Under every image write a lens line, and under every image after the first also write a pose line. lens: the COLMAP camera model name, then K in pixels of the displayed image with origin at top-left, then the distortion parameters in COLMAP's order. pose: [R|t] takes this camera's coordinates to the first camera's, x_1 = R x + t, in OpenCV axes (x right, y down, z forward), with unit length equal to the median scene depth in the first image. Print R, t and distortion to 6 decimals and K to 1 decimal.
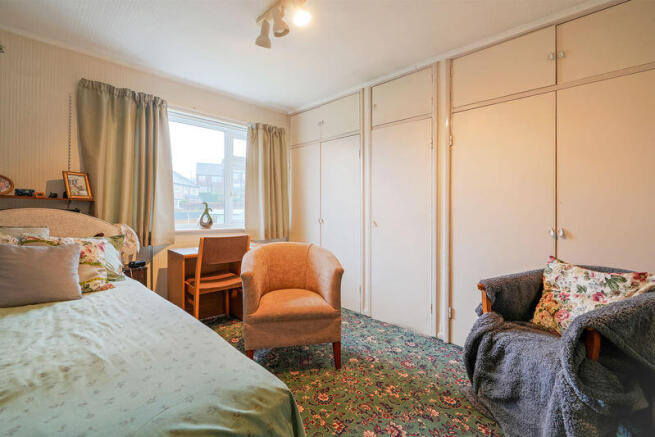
lens RADIAL K [[298.6, 0, 327.5], [0, 298.6, 218.5], [0, 0, 1]] dist [-0.002378, -0.000370]
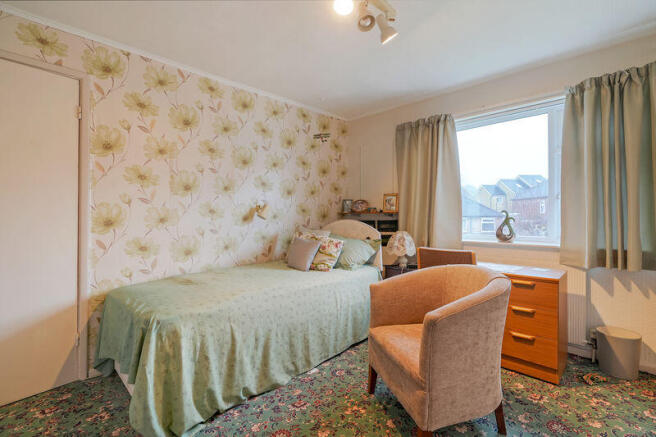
lens RADIAL K [[299.1, 0, 328.0], [0, 299.1, 218.5], [0, 0, 1]] dist [-0.002378, -0.000370]
pose [[0.016514, -0.005975, -0.999846, 0.461639], [-0.020017, 0.999780, -0.006305, -0.017282], [0.999663, 0.020118, 0.016391, 0.542468]]
